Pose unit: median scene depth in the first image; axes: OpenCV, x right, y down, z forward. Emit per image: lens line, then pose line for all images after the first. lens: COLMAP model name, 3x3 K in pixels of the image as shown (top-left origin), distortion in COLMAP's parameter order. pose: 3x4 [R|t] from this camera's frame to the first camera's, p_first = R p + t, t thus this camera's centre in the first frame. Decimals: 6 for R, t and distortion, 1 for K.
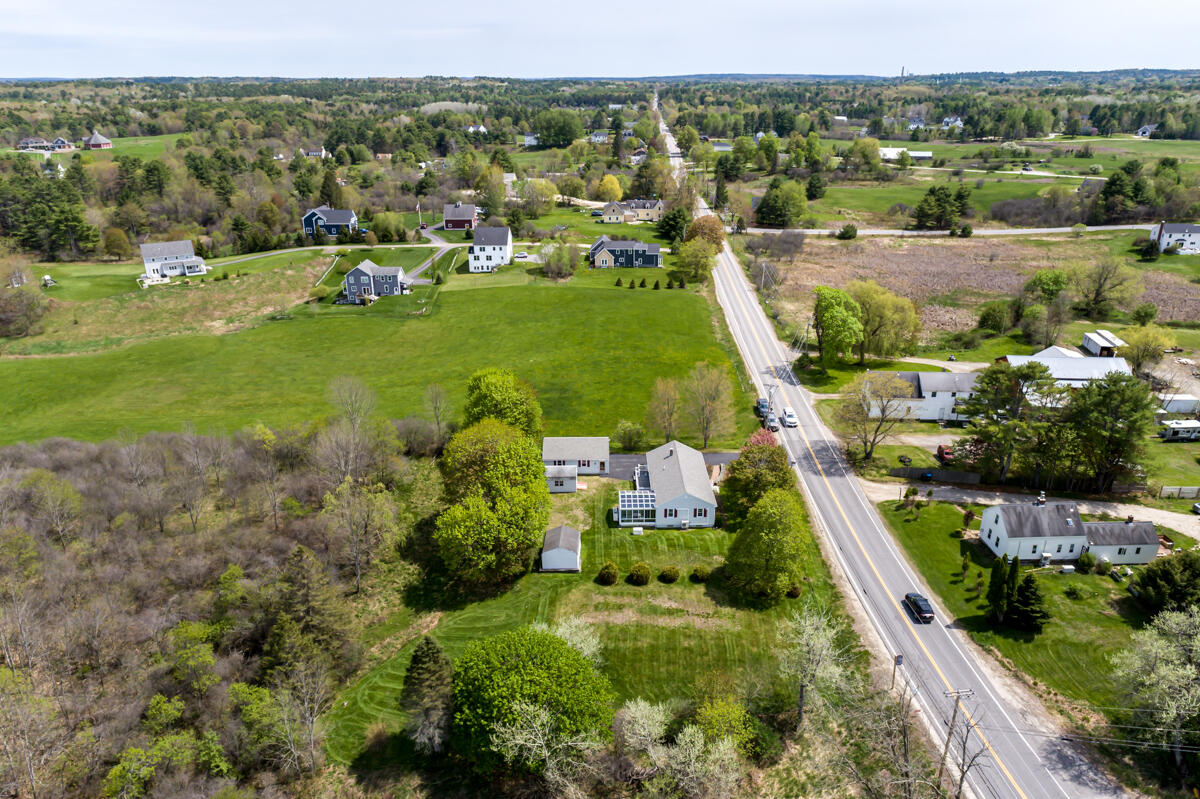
lens RADIAL K [[796.8, 0, 601.6], [0, 796.8, 401.0], [0, 0, 1]] dist [-0.005367, -0.000776]
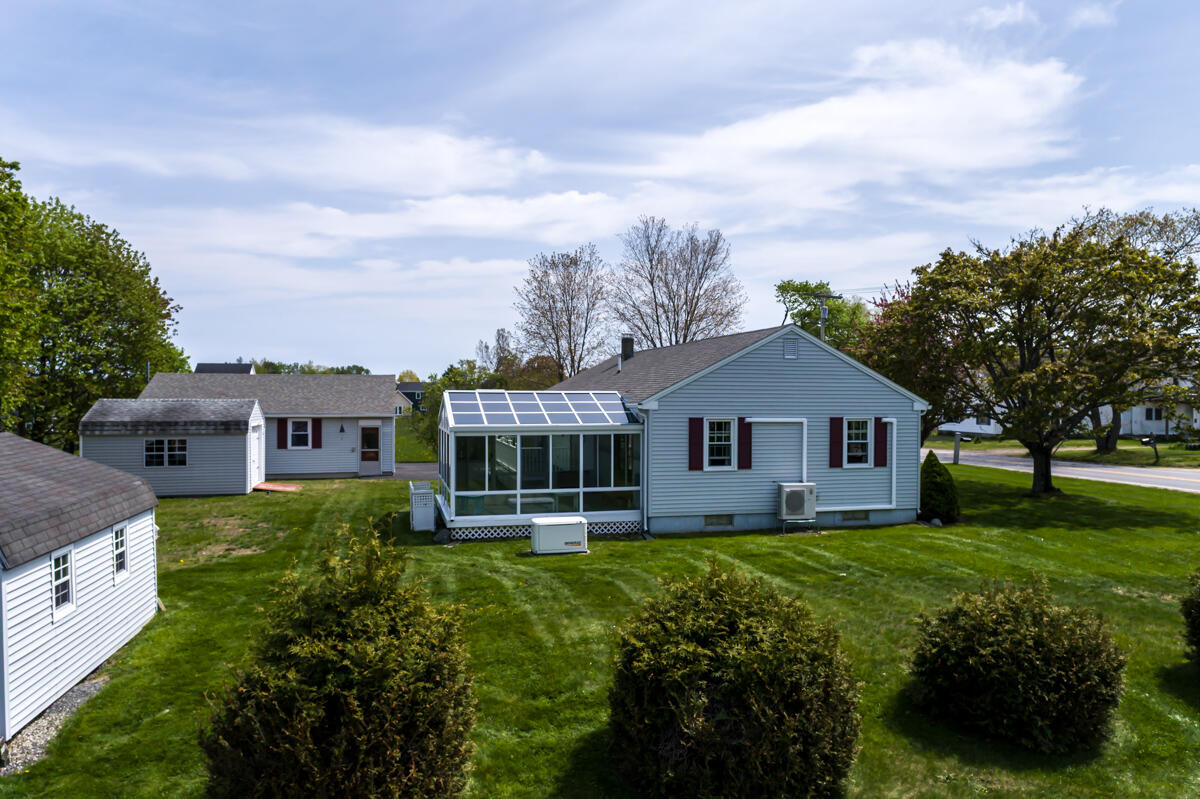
lens RADIAL K [[818.1, 0, 599.3], [0, 818.1, 395.8], [0, 0, 1]] dist [0.003560, 0.003613]
pose [[0.971526, 0.007851, 0.236803, 0.012065], [0.079239, 0.931135, -0.355962, 0.197228], [-0.223291, 0.364590, 0.904000, 0.823958]]
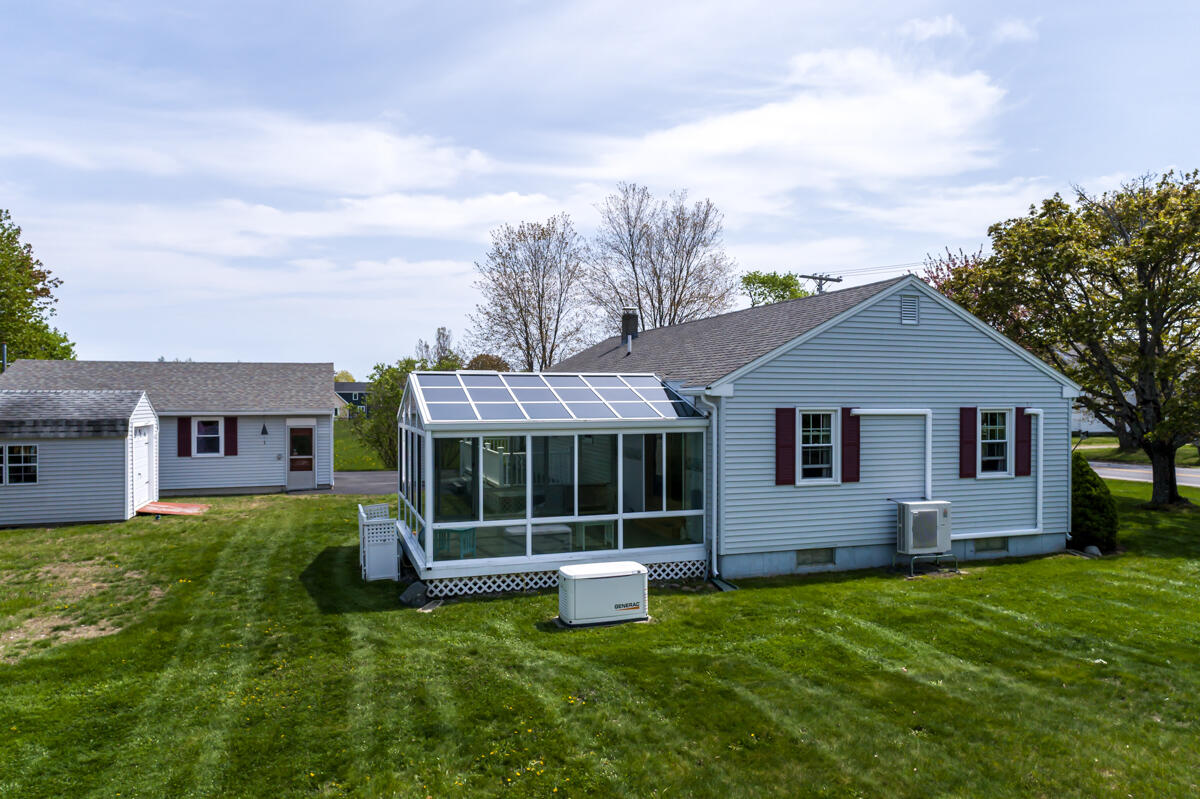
lens RADIAL K [[817.5, 0, 605.6], [0, 817.5, 385.8], [0, 0, 1]] dist [0.001857, 0.003792]
pose [[0.949497, 0.008798, 0.313653, 0.010574], [0.110760, 0.925862, -0.361265, 0.176356], [-0.293577, 0.377760, 0.878128, 0.886134]]
